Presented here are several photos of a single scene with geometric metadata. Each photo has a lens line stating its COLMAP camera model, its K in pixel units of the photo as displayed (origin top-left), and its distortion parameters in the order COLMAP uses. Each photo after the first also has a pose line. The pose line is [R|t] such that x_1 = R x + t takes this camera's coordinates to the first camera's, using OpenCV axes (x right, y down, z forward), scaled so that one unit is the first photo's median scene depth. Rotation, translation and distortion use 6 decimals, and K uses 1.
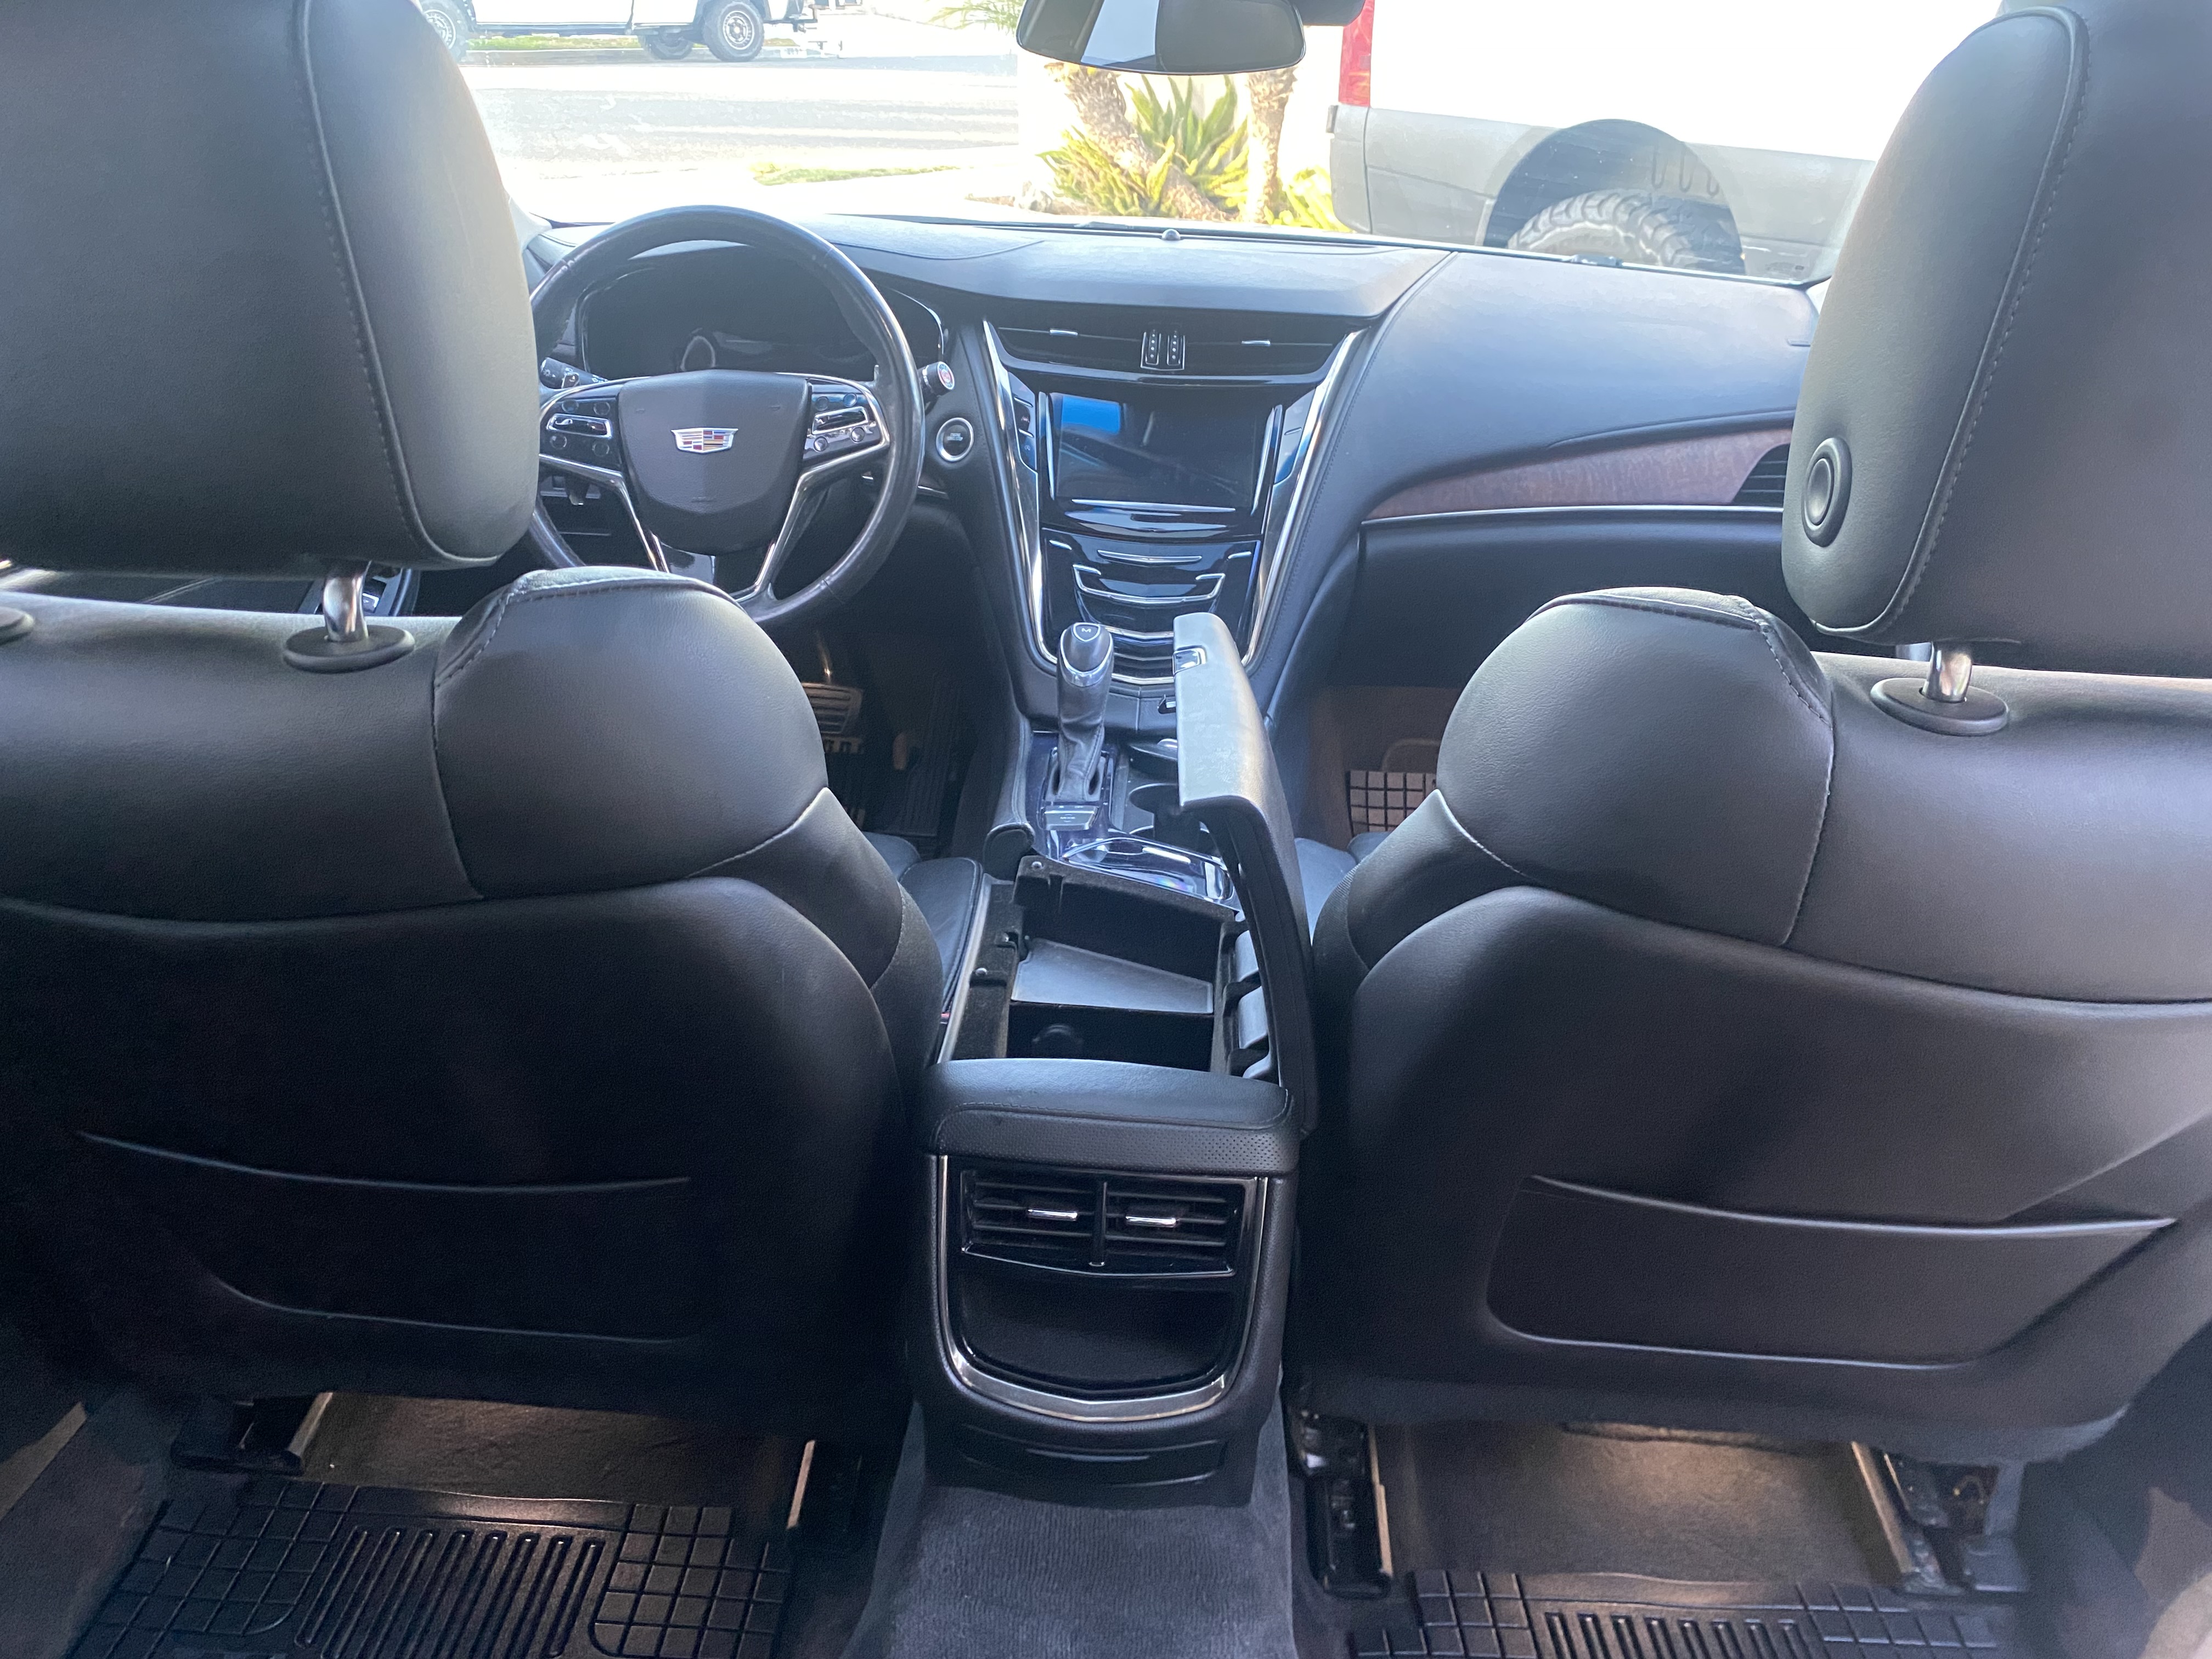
lens RADIAL K [[1664.5, 0, 1113.2], [0, 1664.5, 870.0], [0, 0, 1]] dist [0.014140, -0.021850]
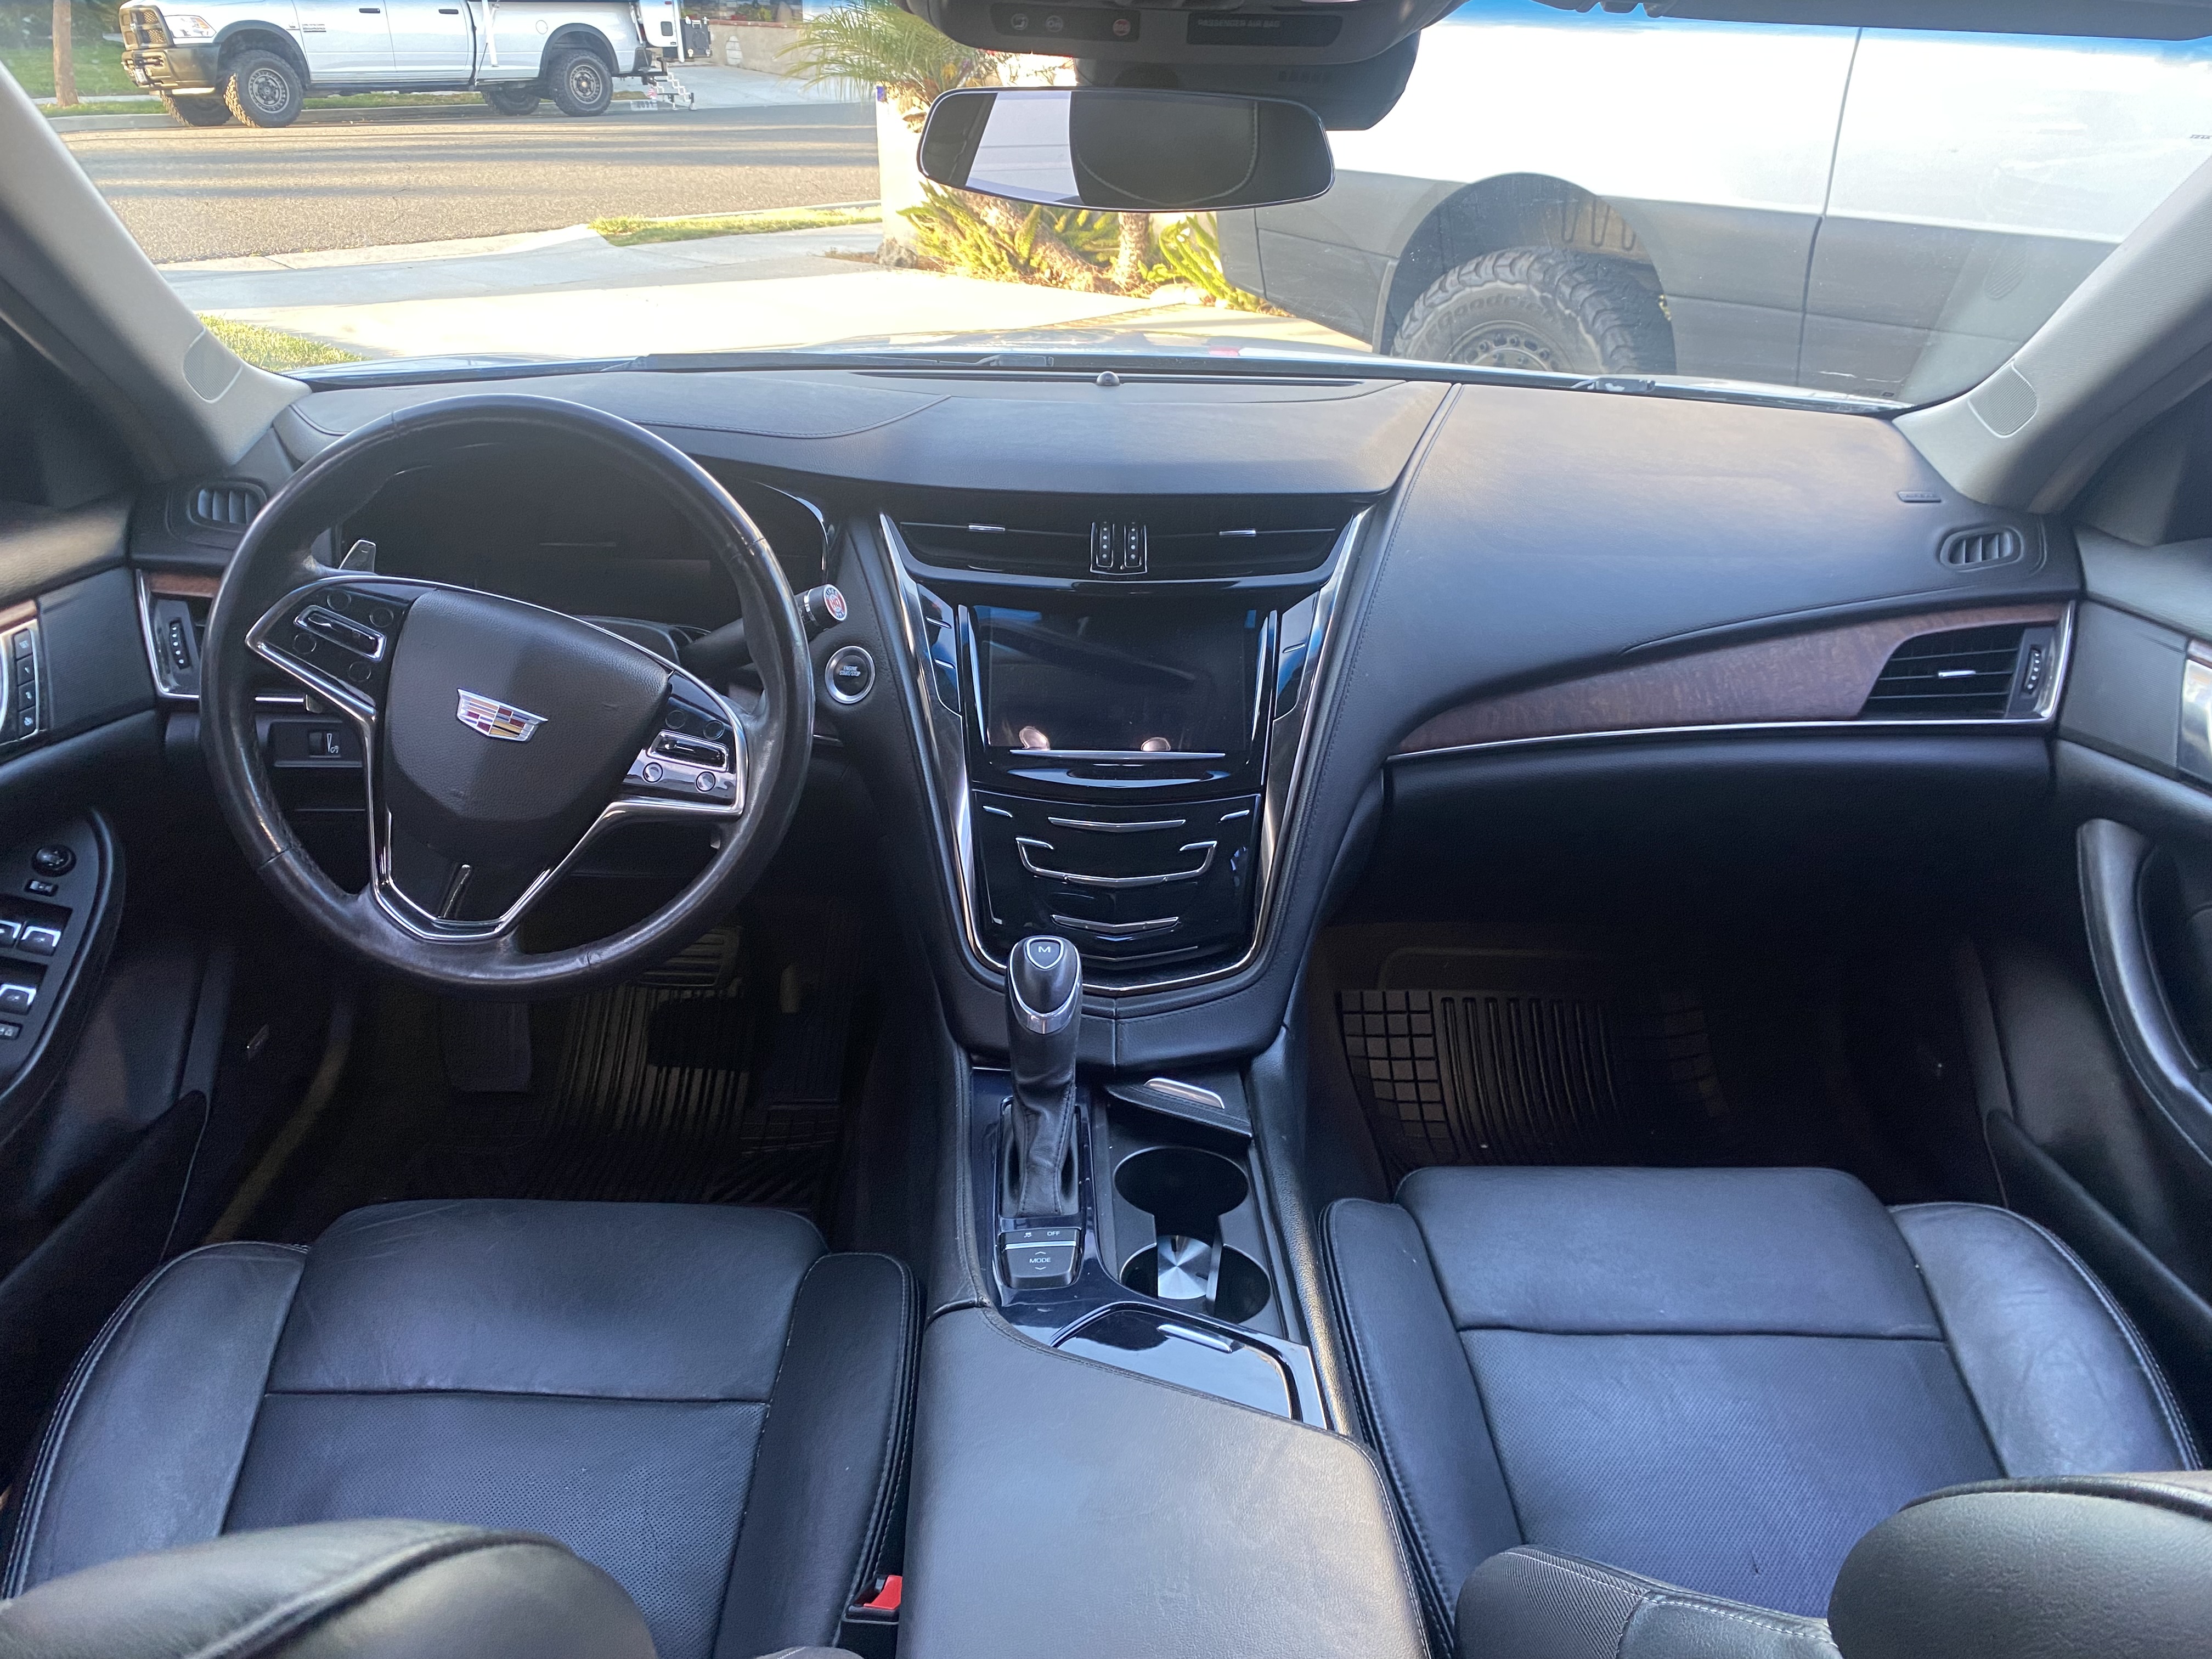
lens RADIAL K [[1664.5, 0, 1093.4], [0, 1664.5, 823.4], [0, 0, 1]] dist [0.014140, -0.021850]
pose [[0.997228, -0.047412, 0.057349, -0.031029], [0.049831, 0.997895, -0.041505, -0.153332], [-0.055260, 0.044247, 0.997491, 0.243907]]
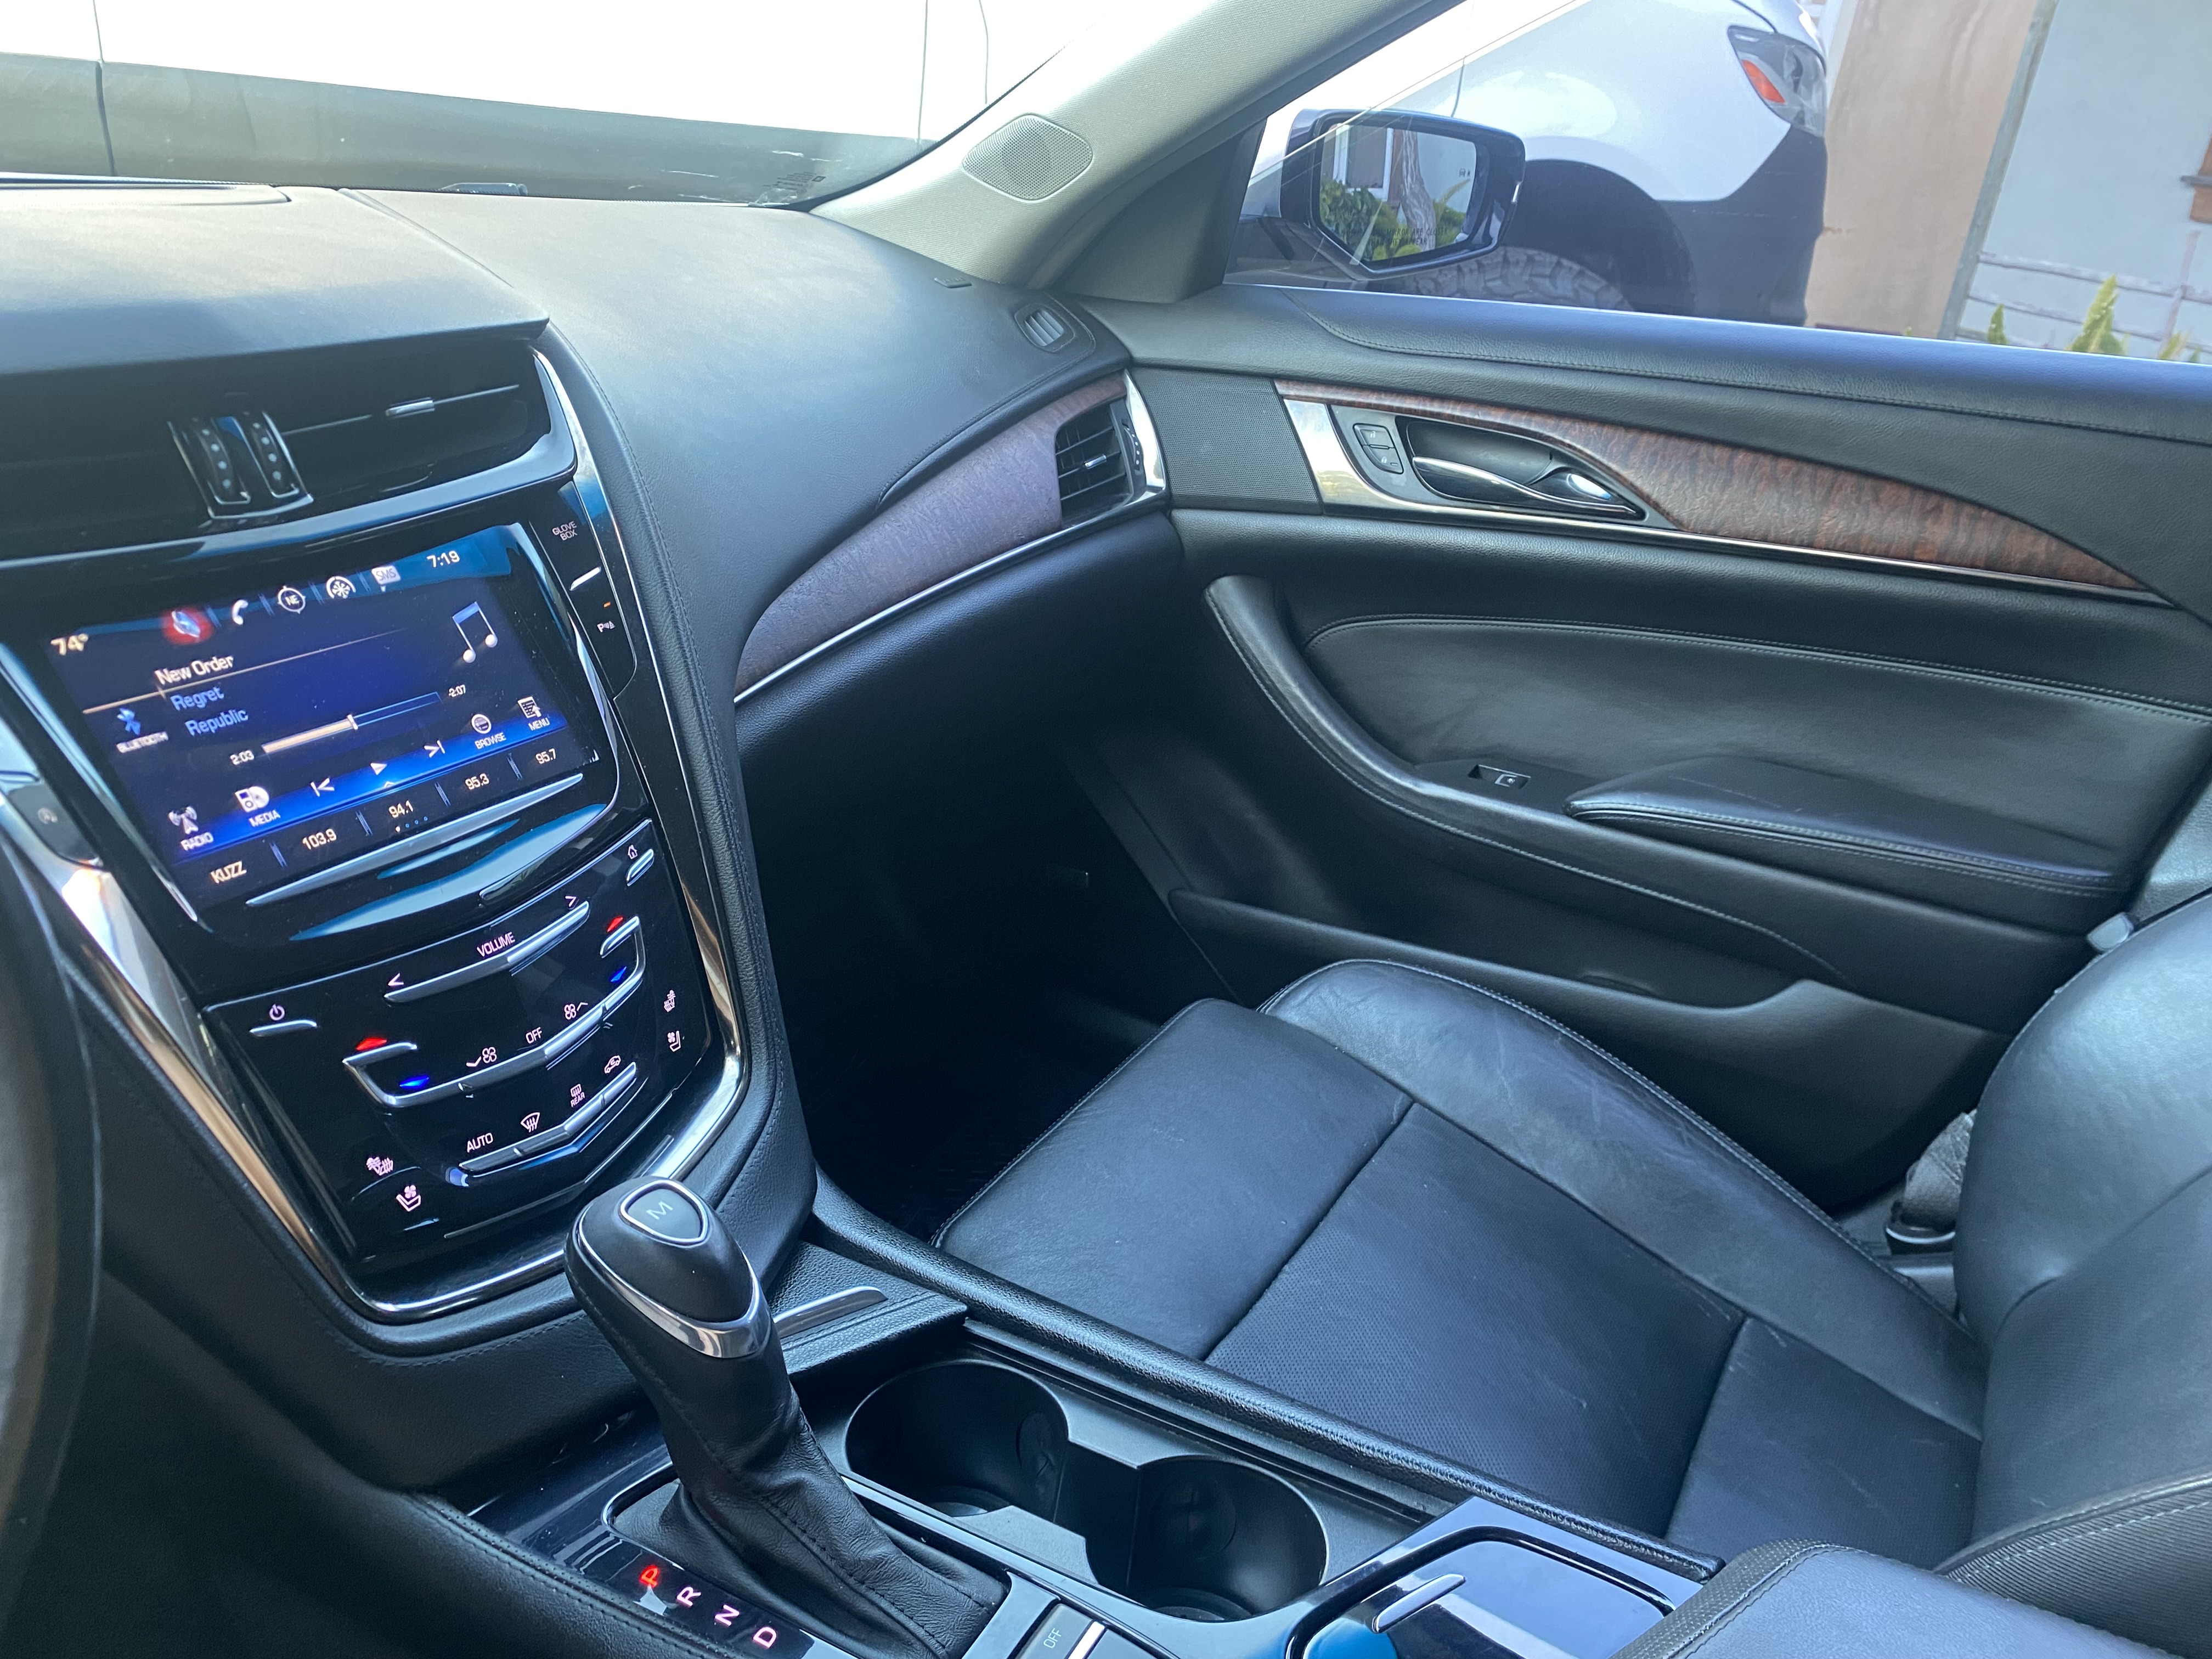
lens RADIAL K [[1664.5, 0, 1108.7], [0, 1664.5, 828.3], [0, 0, 1]] dist [0.014140, -0.021850]
pose [[0.483824, -0.370906, 0.792681, -0.213651], [0.346922, 0.912830, 0.215377, -0.246391], [-0.803467, 0.170794, 0.570325, 0.619664]]
